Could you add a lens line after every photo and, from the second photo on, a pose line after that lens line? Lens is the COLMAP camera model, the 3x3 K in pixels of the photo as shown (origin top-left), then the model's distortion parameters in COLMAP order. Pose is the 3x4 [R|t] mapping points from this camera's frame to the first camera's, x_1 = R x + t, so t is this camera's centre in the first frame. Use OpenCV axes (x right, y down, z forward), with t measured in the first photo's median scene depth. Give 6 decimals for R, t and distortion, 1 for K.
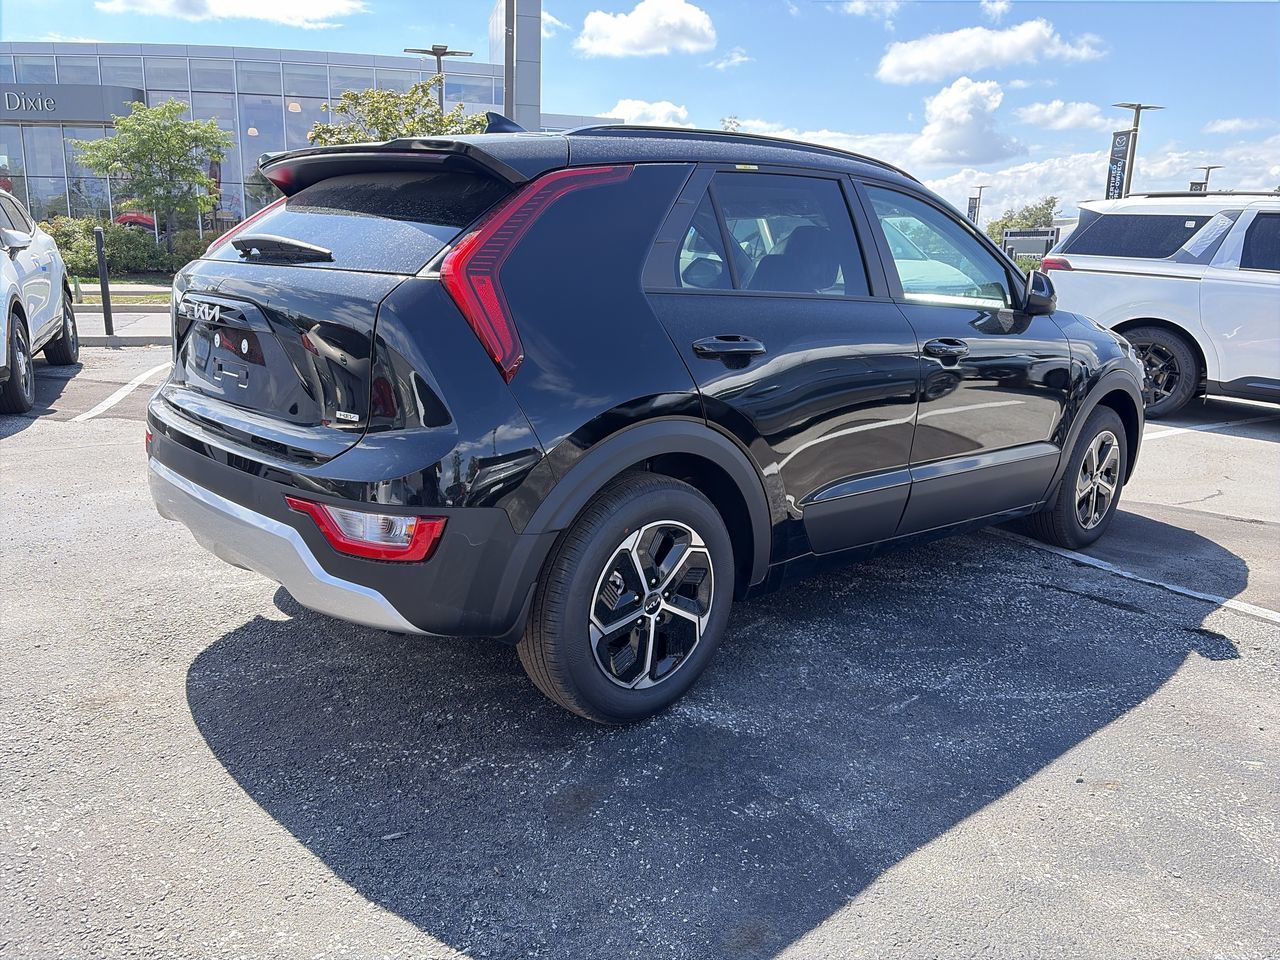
lens RADIAL K [[969.7, 0, 640.2], [0, 969.7, 486.4], [0, 0, 1]] dist [0.042797, -0.041819]
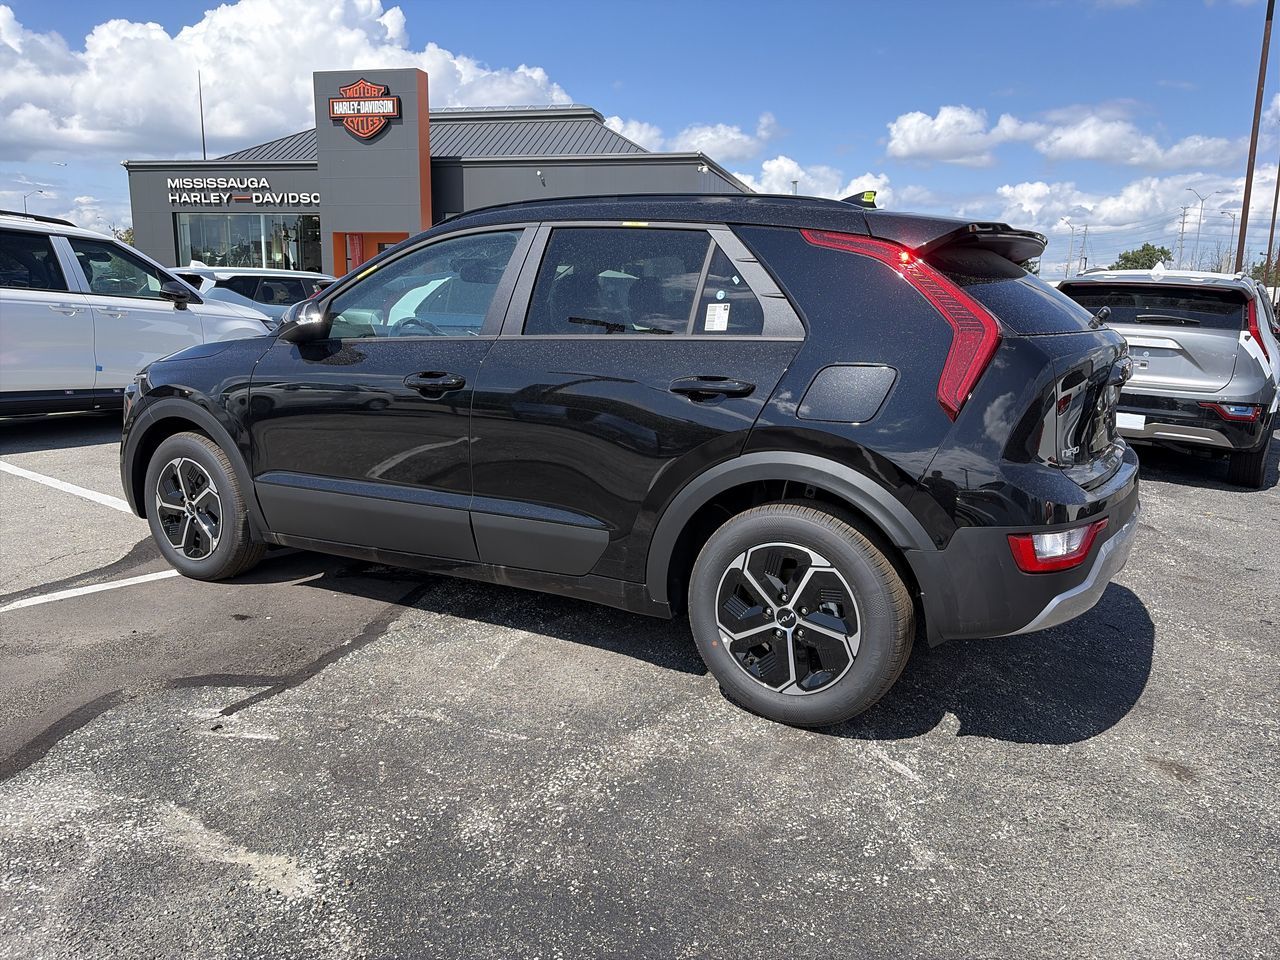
lens RADIAL K [[969.7, 0, 636.6], [0, 969.7, 471.4], [0, 0, 1]] dist [0.042797, -0.041819]
pose [[-0.273336, -0.207010, 0.939380, -0.990970], [0.199408, 0.943161, 0.265866, -0.346589], [-0.941023, 0.259990, -0.216520, 1.280615]]
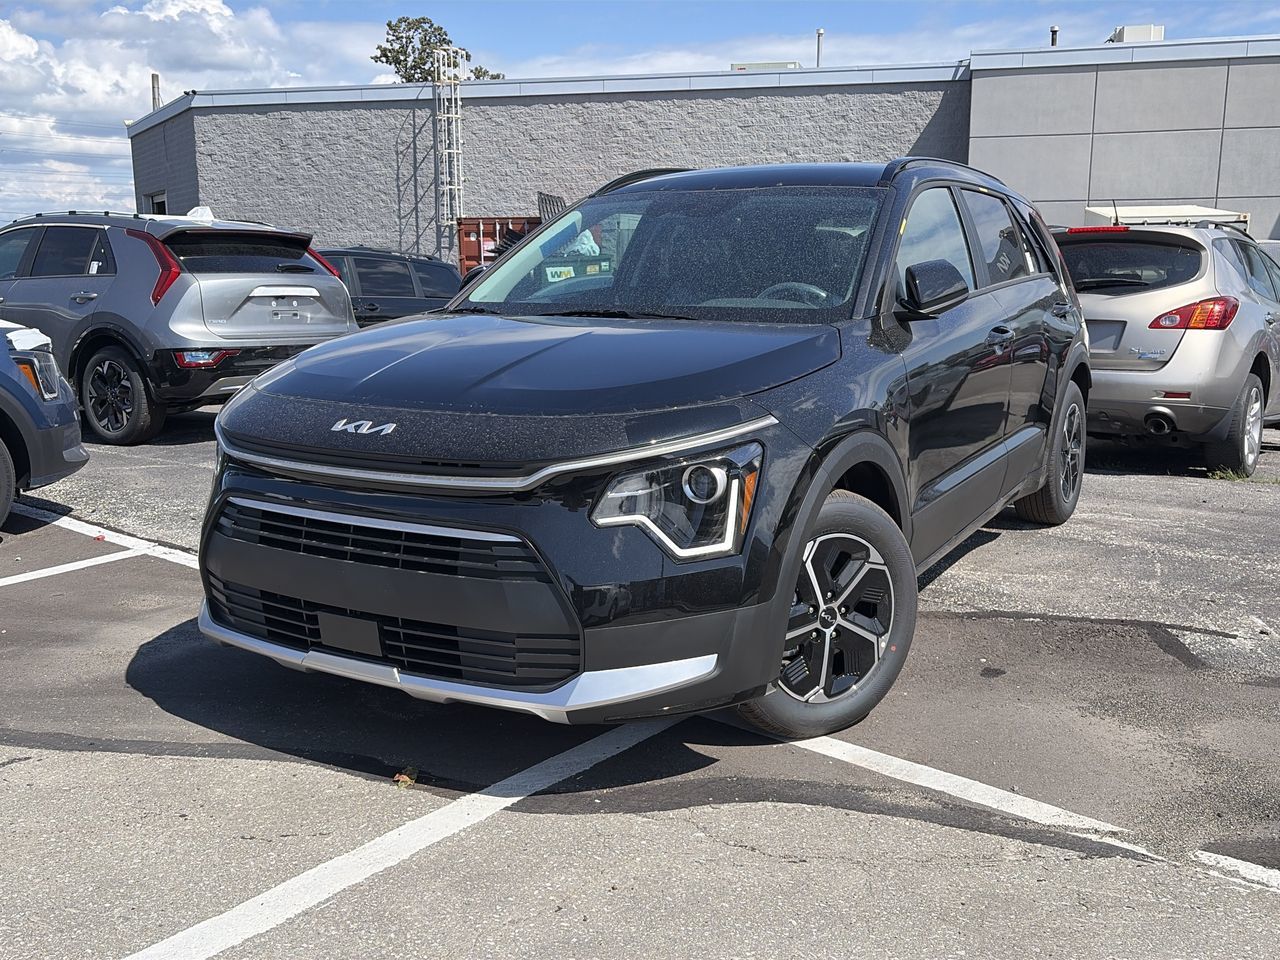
lens RADIAL K [[1214.7, 0, 641.1], [0, 1214.7, 483.6], [0, 0, 1]] dist [0.016048, 0.000000]
pose [[-0.957090, 0.026372, -0.288590, 0.622702], [-0.093059, 0.915139, 0.392252, -0.516916], [0.274444, 0.402276, -0.873415, 2.223276]]
